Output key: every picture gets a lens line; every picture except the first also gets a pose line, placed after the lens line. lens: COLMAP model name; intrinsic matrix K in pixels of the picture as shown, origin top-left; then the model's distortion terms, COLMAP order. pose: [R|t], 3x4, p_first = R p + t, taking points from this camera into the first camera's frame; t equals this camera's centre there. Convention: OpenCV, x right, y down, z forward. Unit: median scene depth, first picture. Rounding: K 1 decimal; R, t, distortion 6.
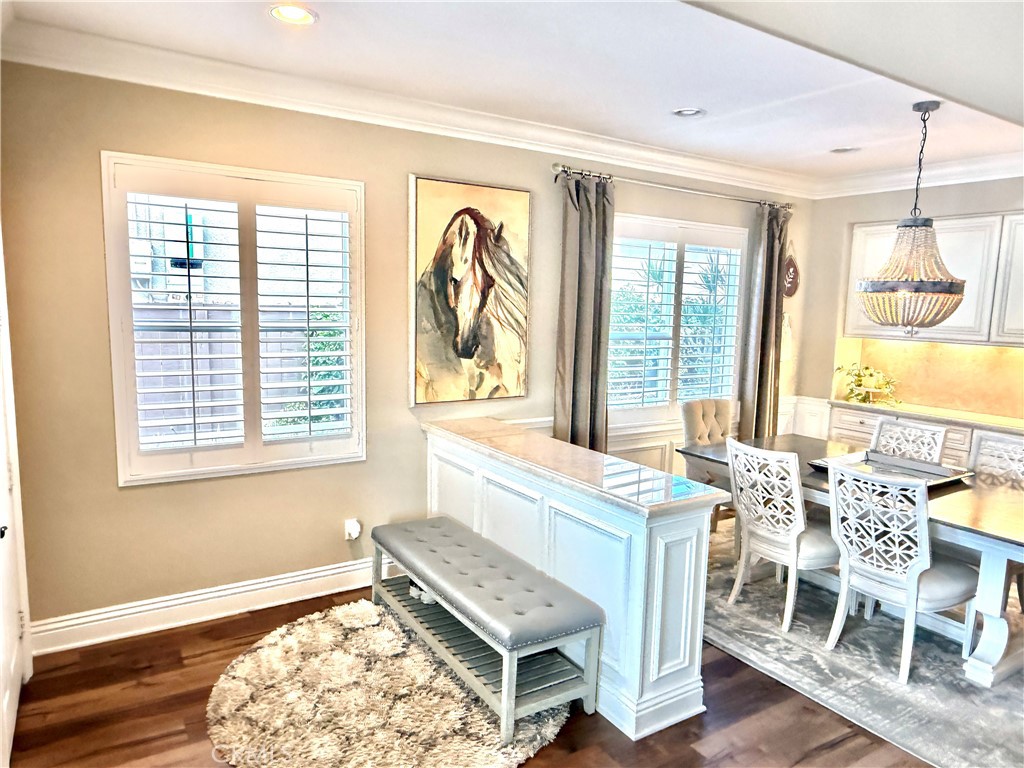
lens RADIAL K [[680.4, 0, 505.6], [0, 680.4, 390.4], [0, 0, 1]] dist [0.000950, 0.003316]
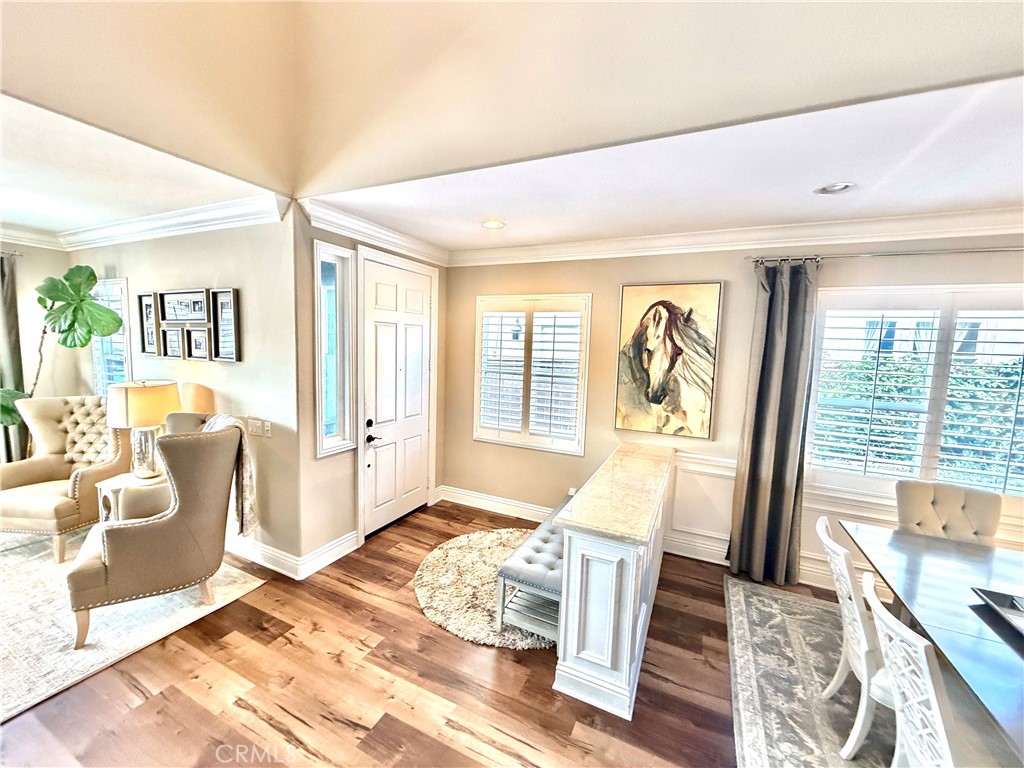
lens RADIAL K [[407.8, 0, 509.1], [0, 407.8, 384.2], [0, 0, 1]] dist [0.000343, 0.000160]
pose [[0.528910, 0.076364, -0.845235, 0.586832], [-0.130298, 0.991442, 0.008039, -0.063693], [0.838616, 0.105881, 0.534334, 0.316282]]
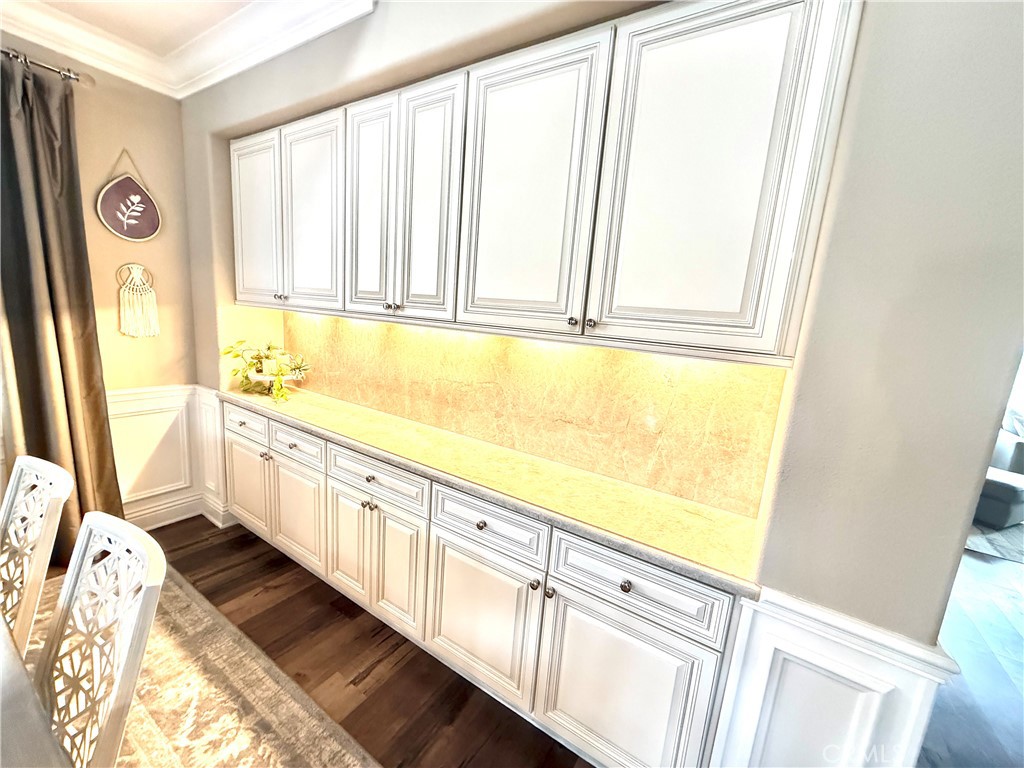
lens RADIAL K [[407.8, 0, 510.0], [0, 407.8, 385.9], [0, 0, 1]] dist [0.000343, 0.000160]
pose [[0.908981, -0.032826, 0.415543, 0.943850], [0.002907, 0.997369, 0.072427, -0.037083], [-0.416827, -0.064627, 0.906686, 0.776298]]
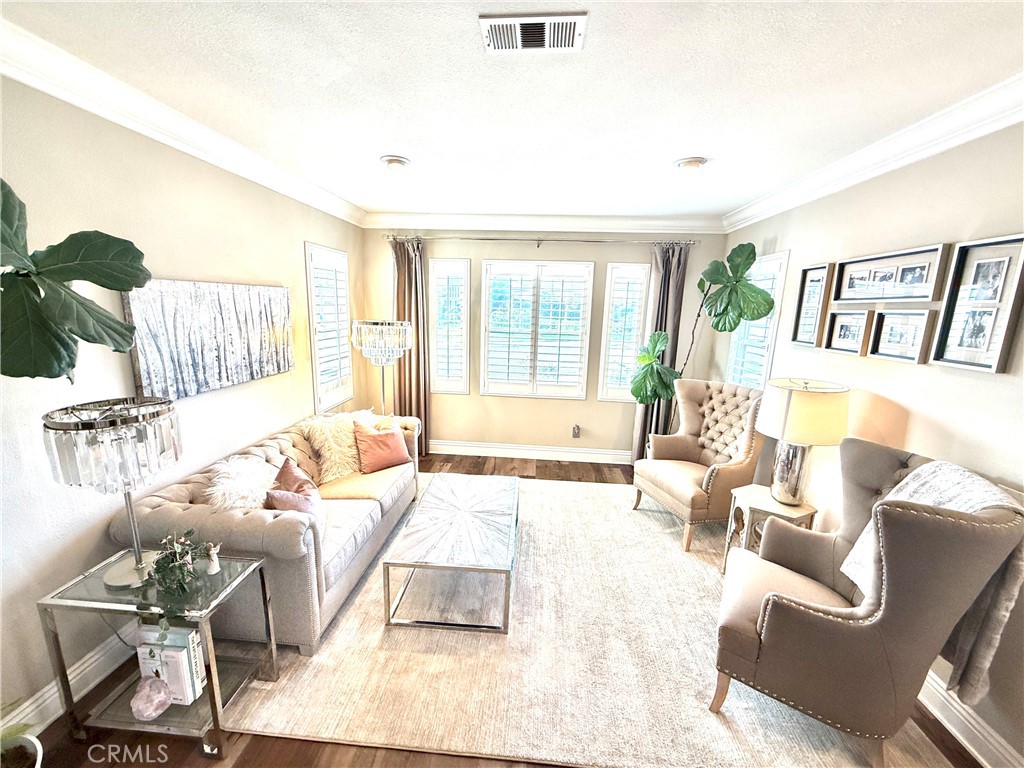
lens RADIAL K [[407.8, 0, 508.5], [0, 407.8, 384.3], [0, 0, 1]] dist [0.000343, 0.000160]
pose [[-0.600013, 0.110939, -0.792261, 0.461740], [-0.148869, 0.957556, 0.246830, -0.058147], [0.786017, 0.266044, -0.558030, 0.241590]]
